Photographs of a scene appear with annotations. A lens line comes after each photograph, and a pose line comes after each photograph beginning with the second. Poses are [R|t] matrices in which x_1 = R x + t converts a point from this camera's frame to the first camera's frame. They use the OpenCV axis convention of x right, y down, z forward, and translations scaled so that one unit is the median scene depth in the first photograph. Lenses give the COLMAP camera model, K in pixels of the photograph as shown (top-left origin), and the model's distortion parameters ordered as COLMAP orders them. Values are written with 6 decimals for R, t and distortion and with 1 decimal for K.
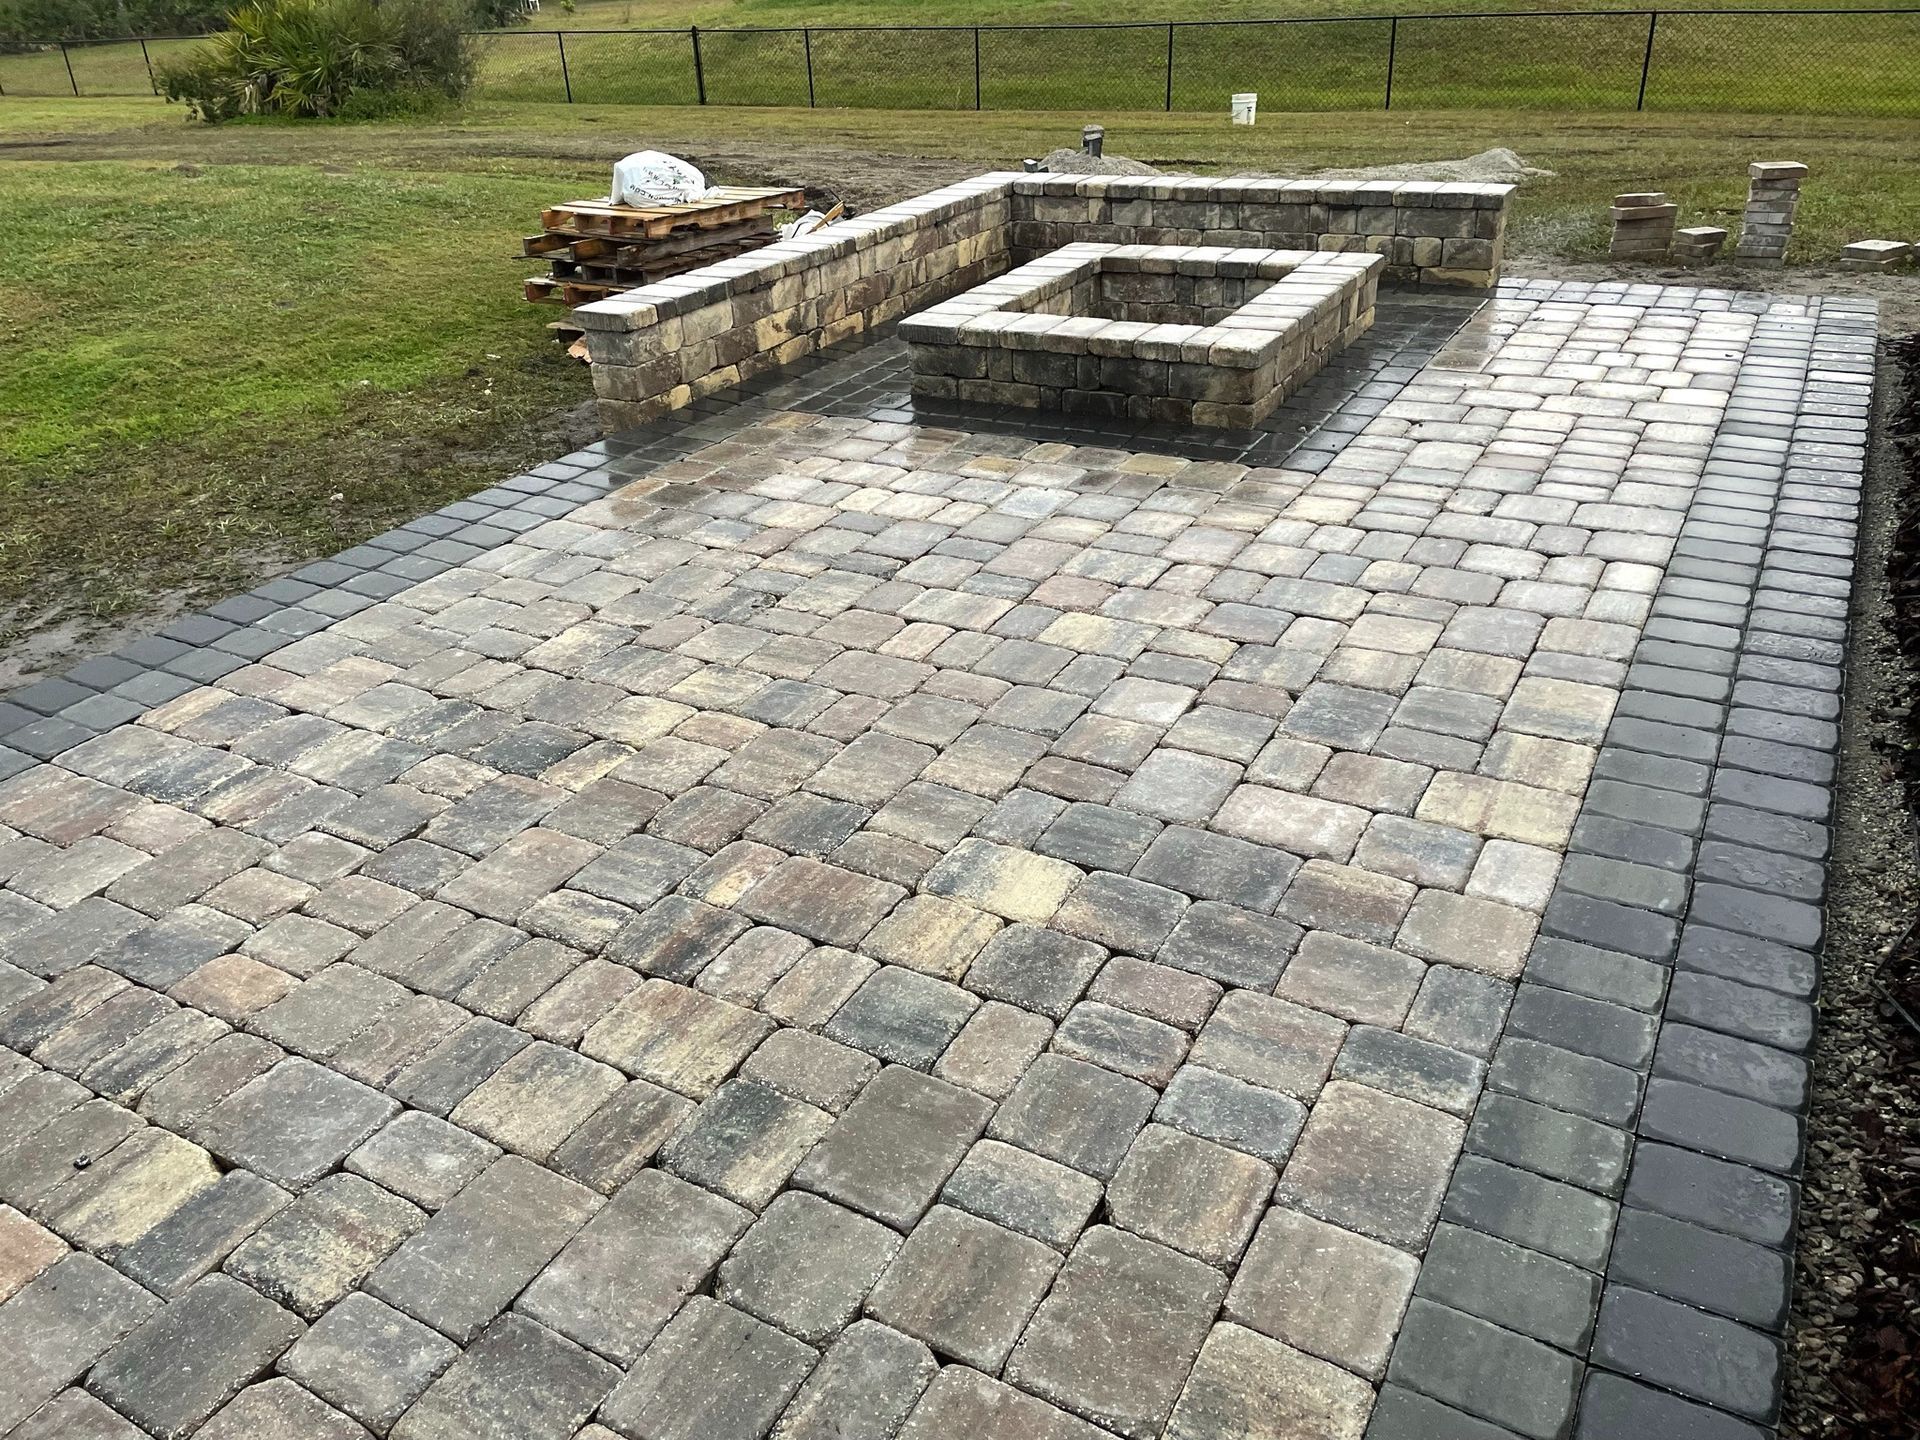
lens RADIAL K [[1440.9, 0, 954.6], [0, 1440.9, 705.9], [0, 0, 1]] dist [0.097577, -0.128507]
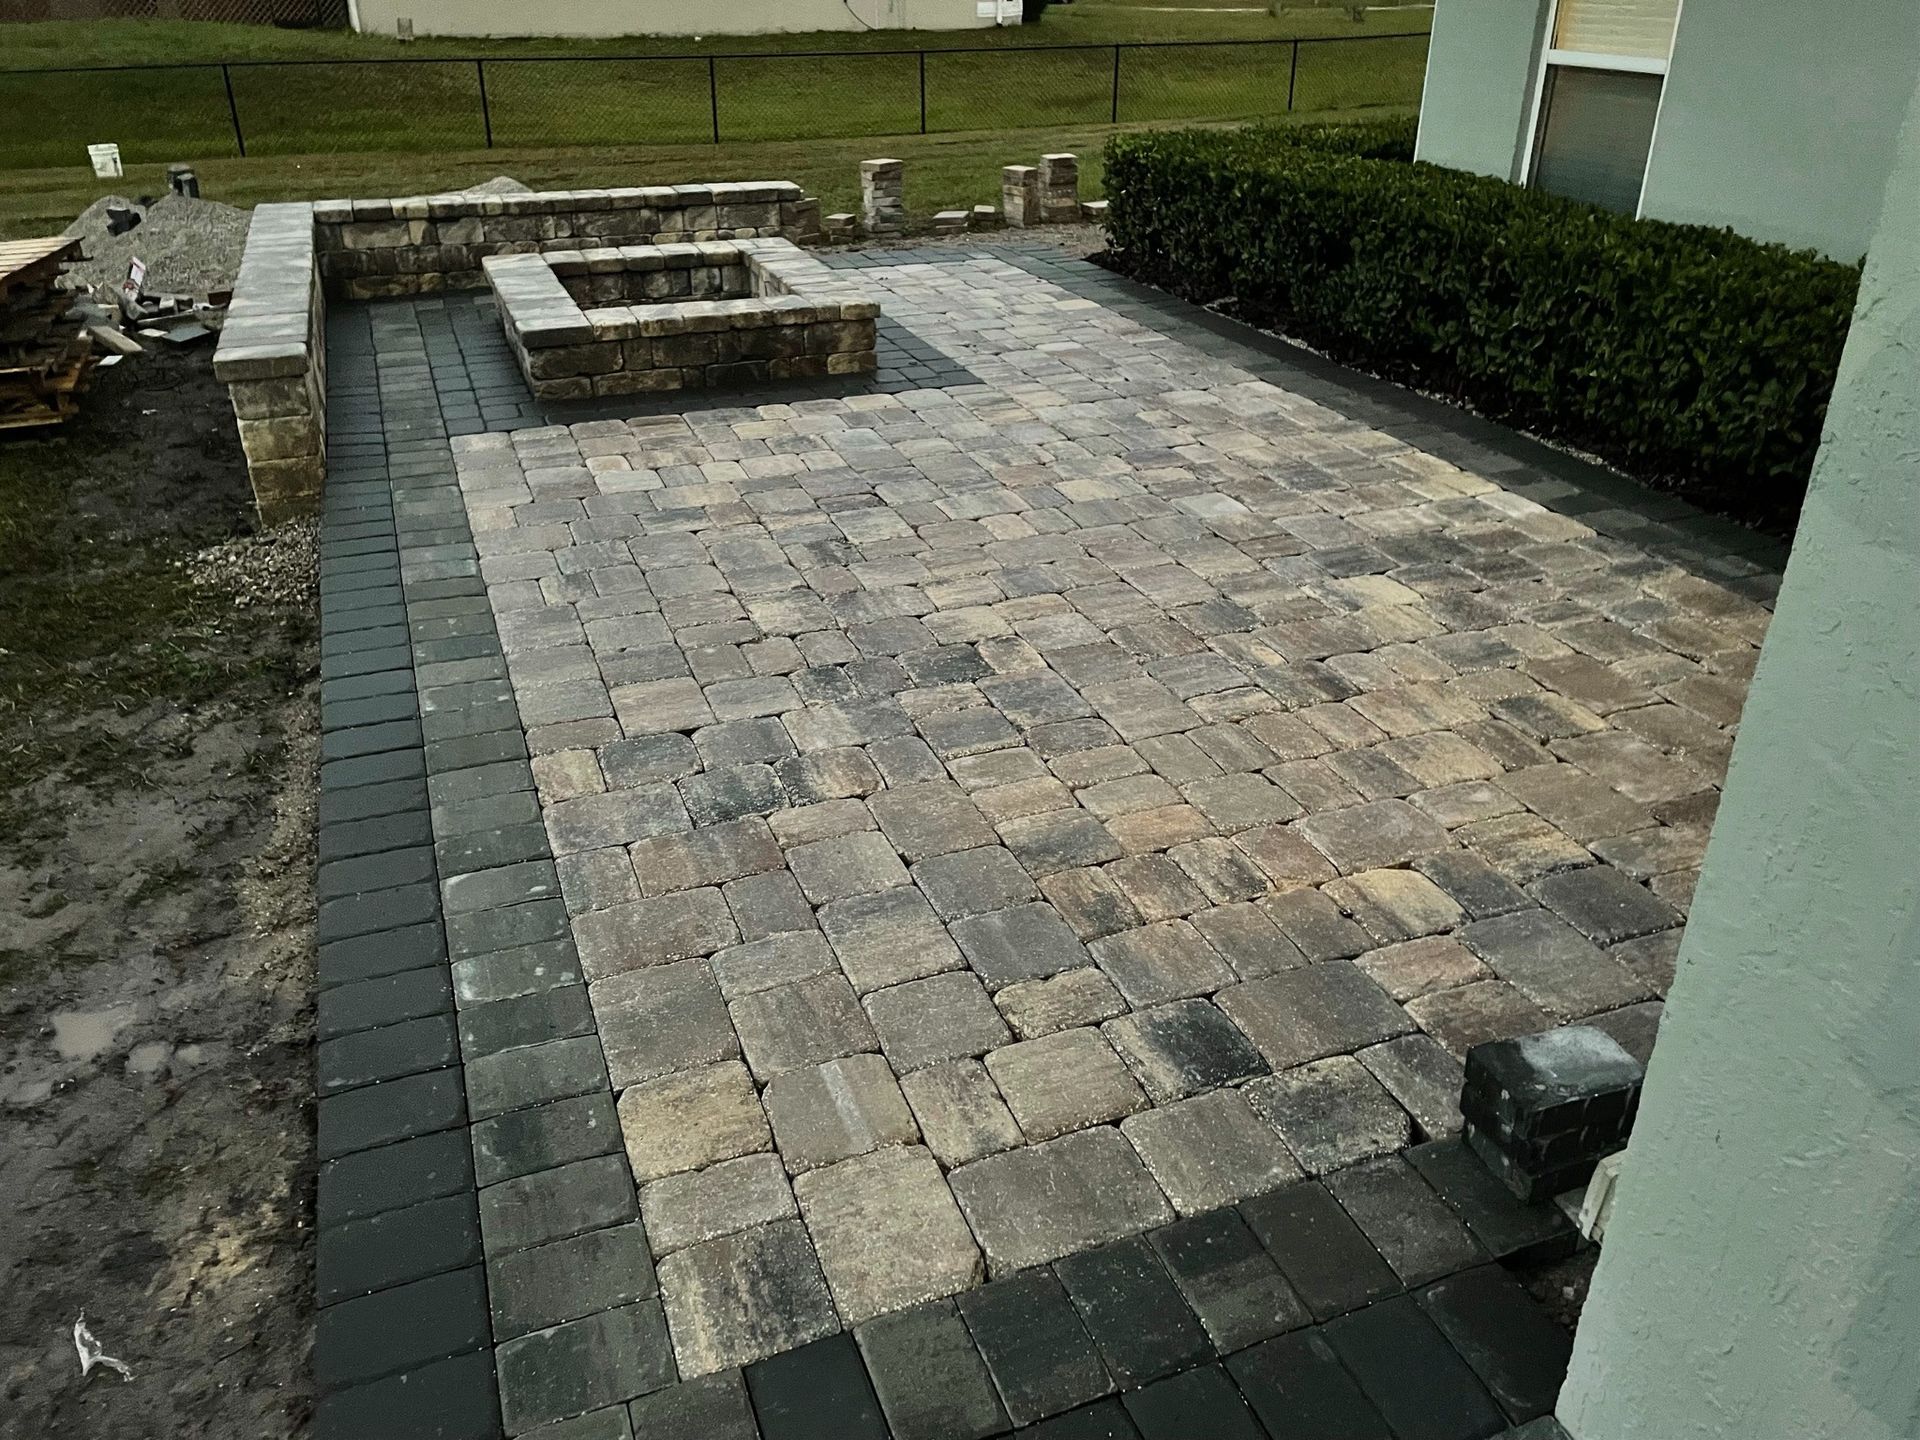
lens RADIAL K [[1440.9, 0, 954.6], [0, 1440.9, 705.9], [0, 0, 1]] dist [0.097577, -0.128507]
pose [[0.627229, -0.311105, 0.714001, -0.826487], [0.337153, 0.934864, 0.111161, -0.046934], [-0.702077, 0.171004, 0.691264, 0.192974]]
